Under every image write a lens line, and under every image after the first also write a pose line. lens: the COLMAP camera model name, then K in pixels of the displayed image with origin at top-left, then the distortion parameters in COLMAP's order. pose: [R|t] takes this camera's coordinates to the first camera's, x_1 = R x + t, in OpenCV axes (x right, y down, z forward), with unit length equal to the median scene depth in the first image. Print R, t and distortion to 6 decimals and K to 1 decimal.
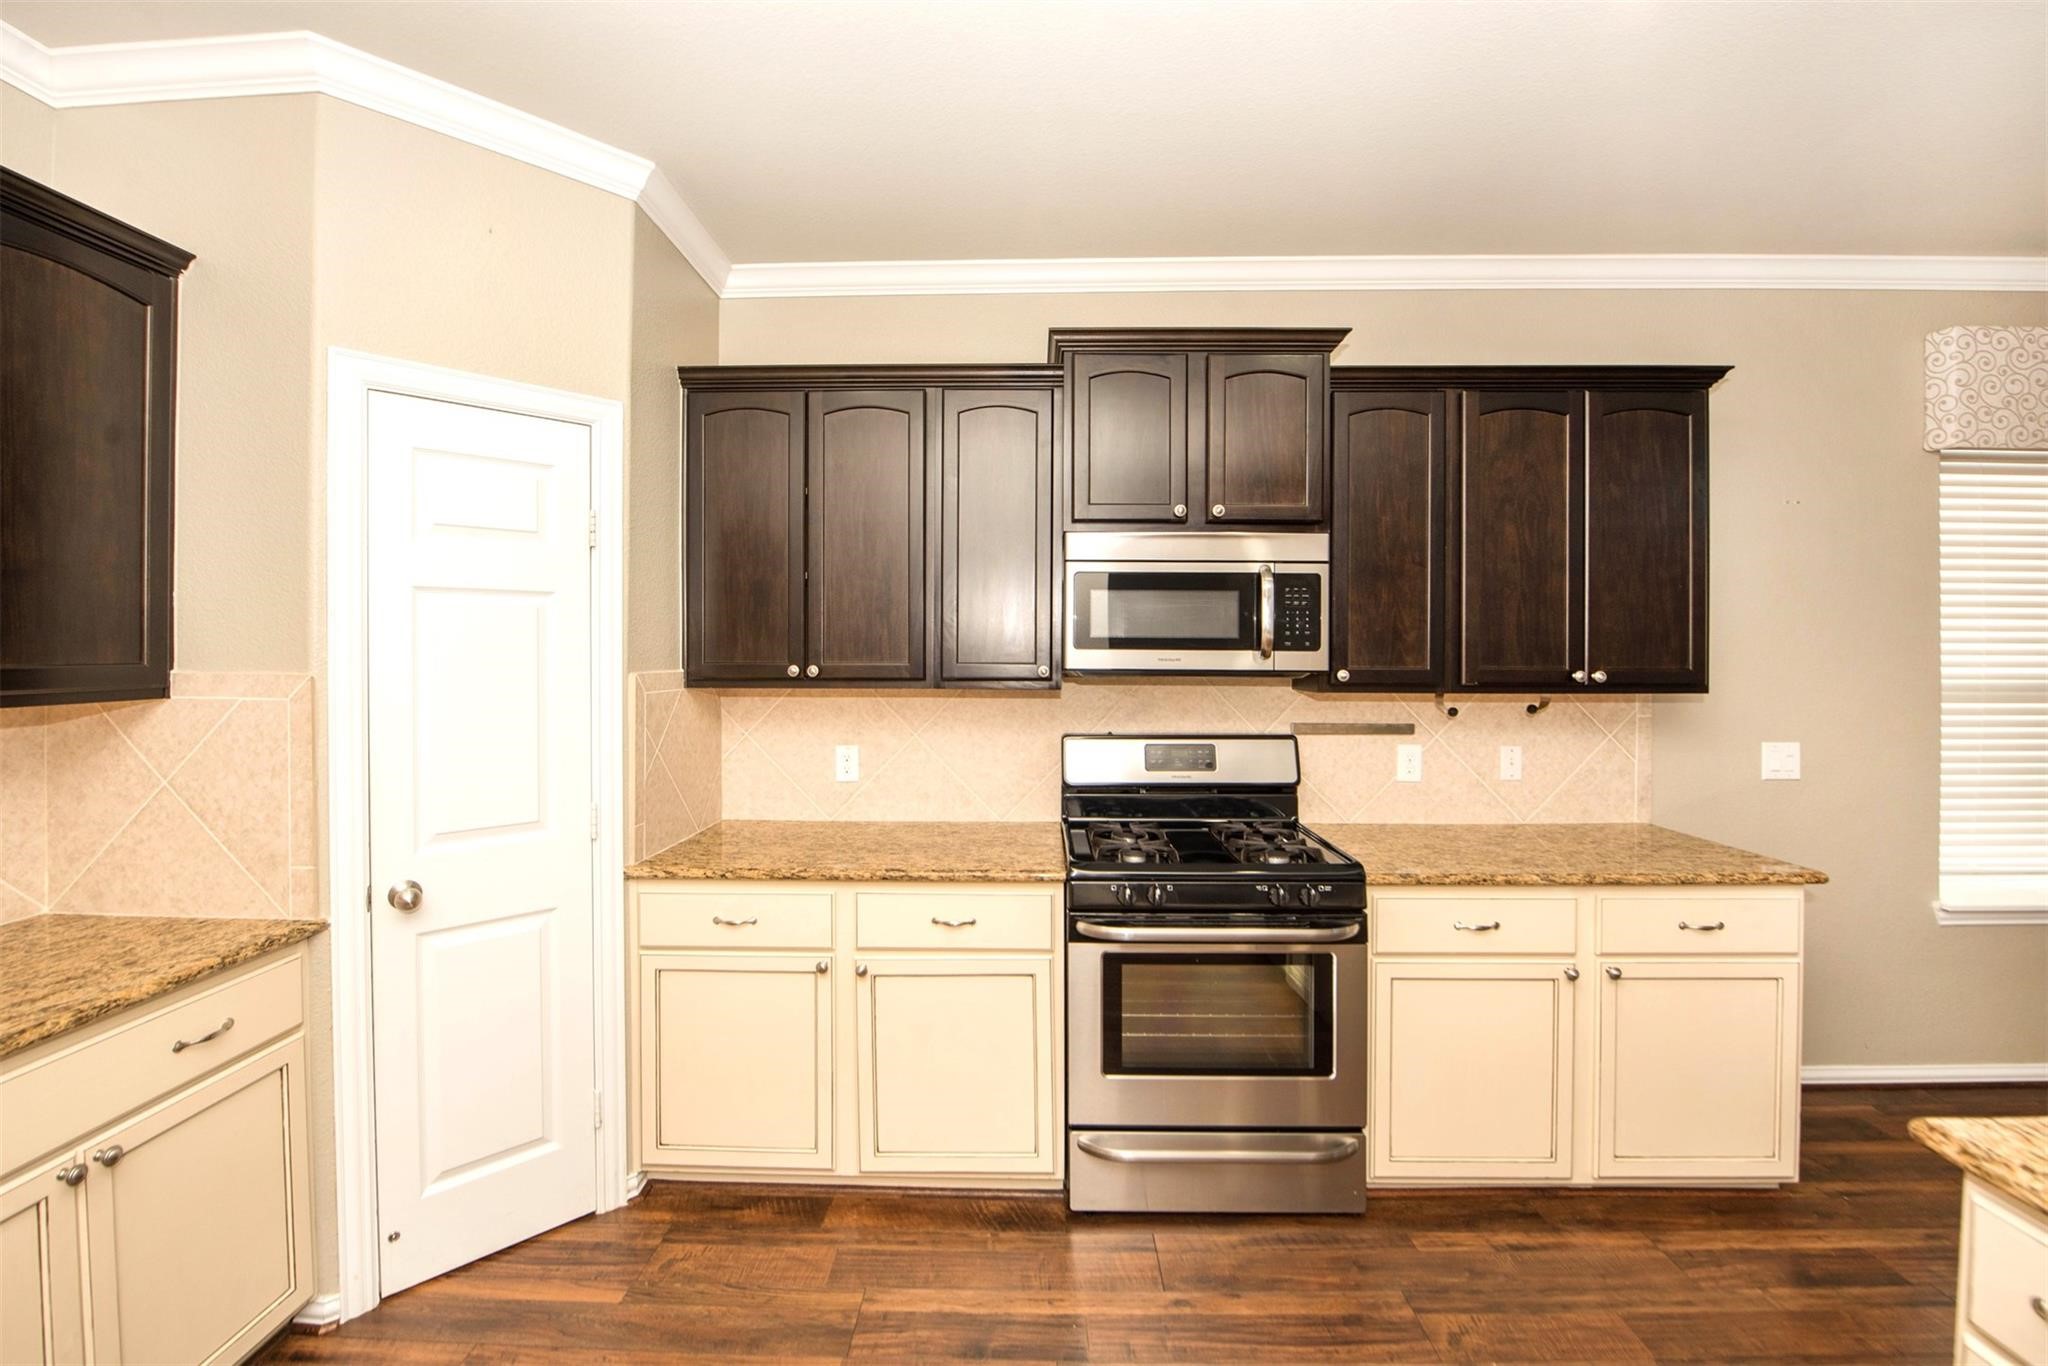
lens RADIAL K [[839.9, 0, 1028.5], [0, 839.9, 653.0], [0, 0, 1]] dist [-0.022601, 0.000076]
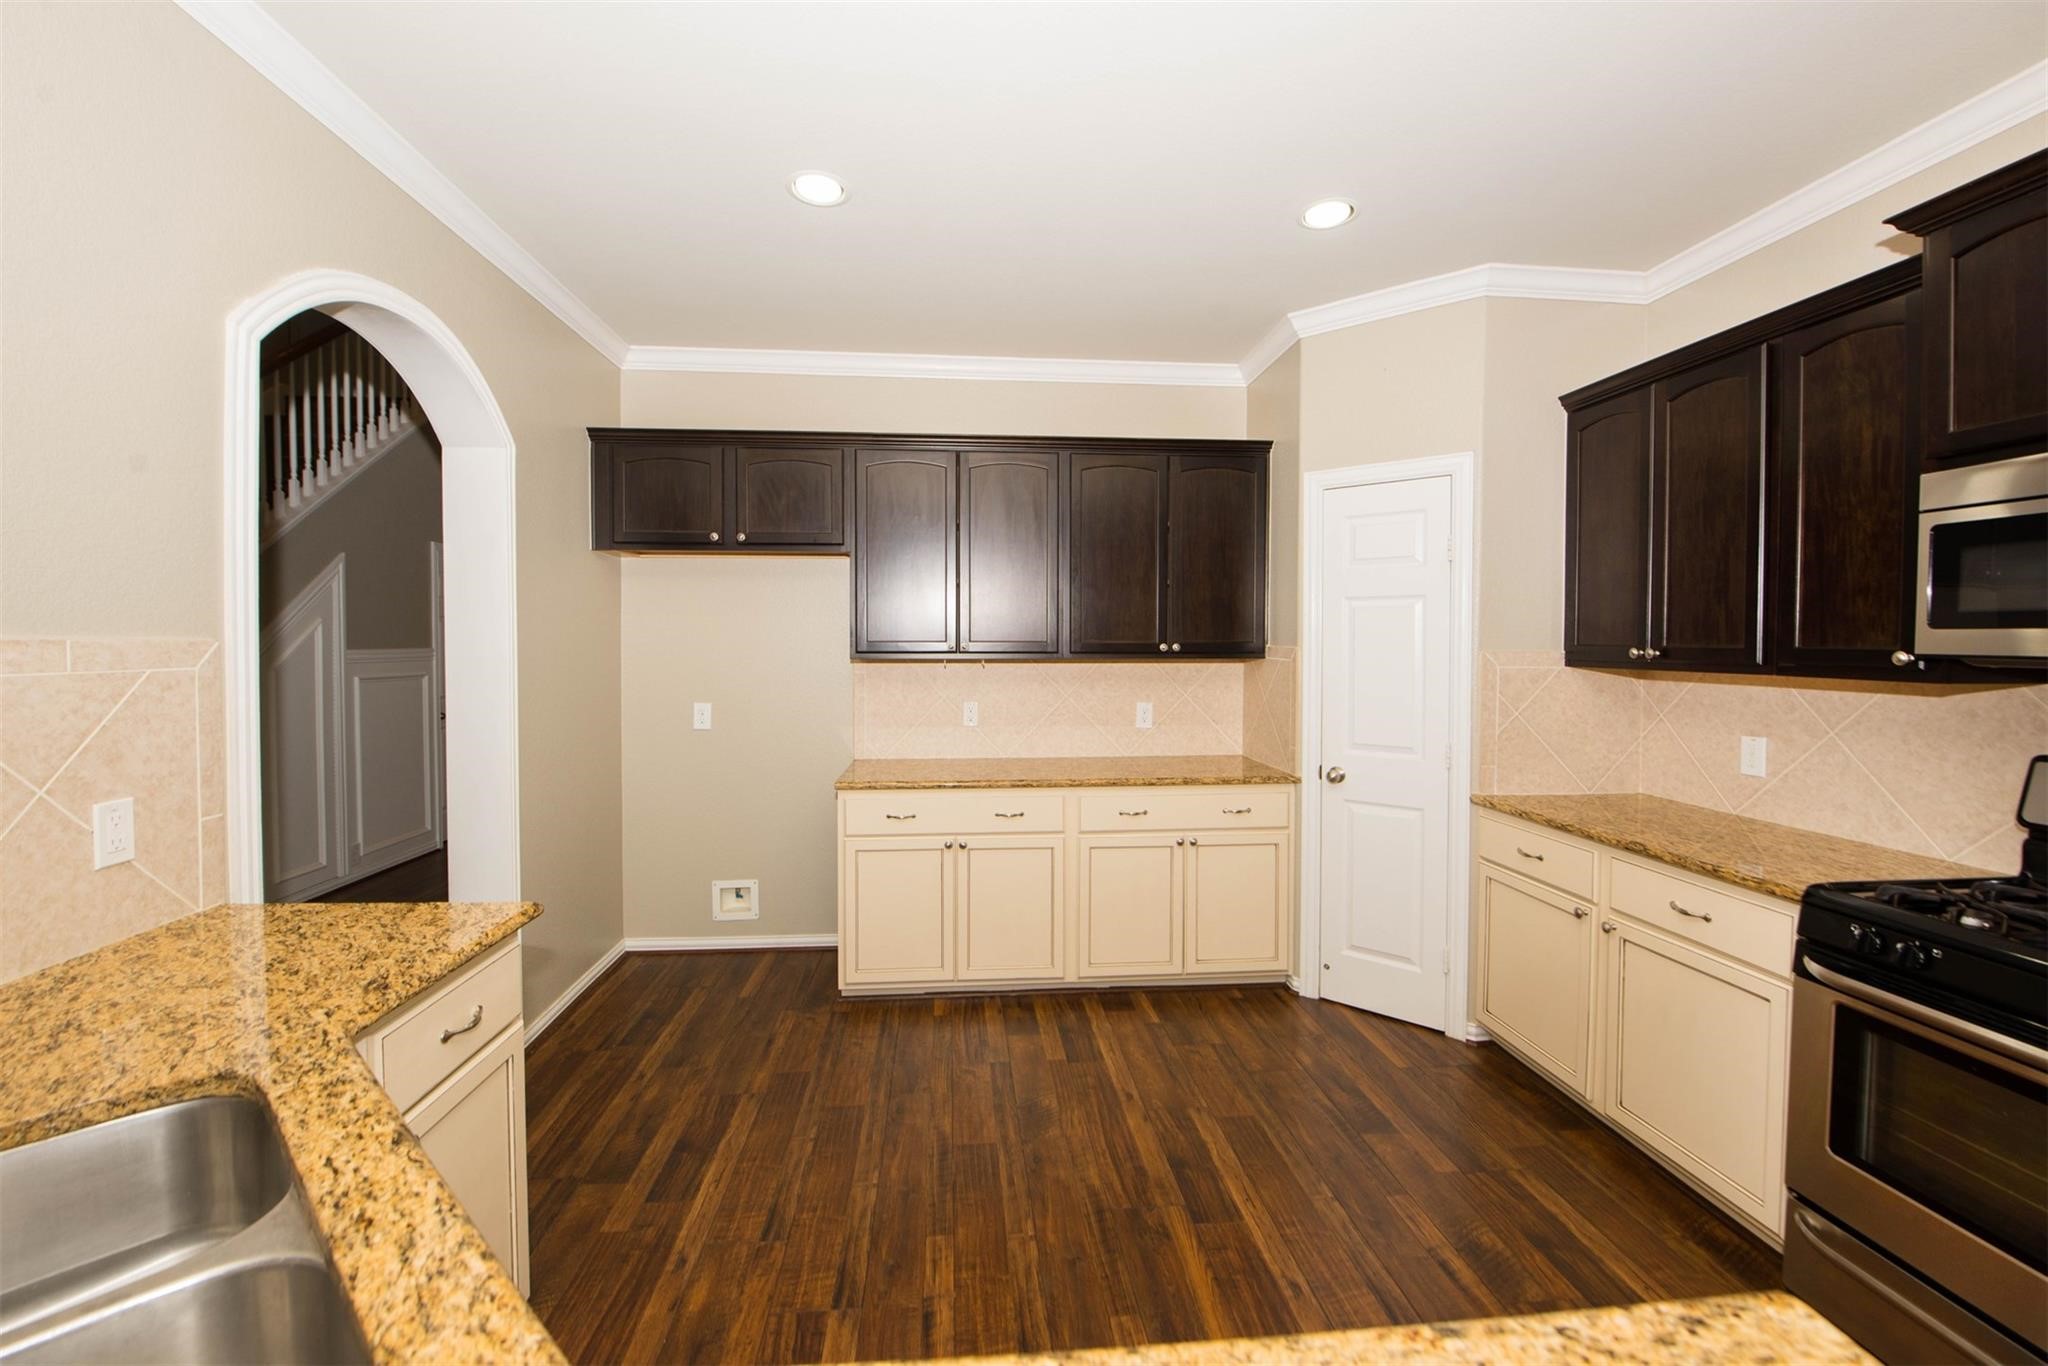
lens RADIAL K [[839.9, 0, 1015.4], [0, 839.9, 663.3], [0, 0, 1]] dist [-0.022601, 0.000076]
pose [[0.094913, 0.026275, -0.995139, 0.790583], [-0.006411, 0.999647, 0.025783, 0.014241], [0.995465, 0.003933, 0.095048, 0.132507]]
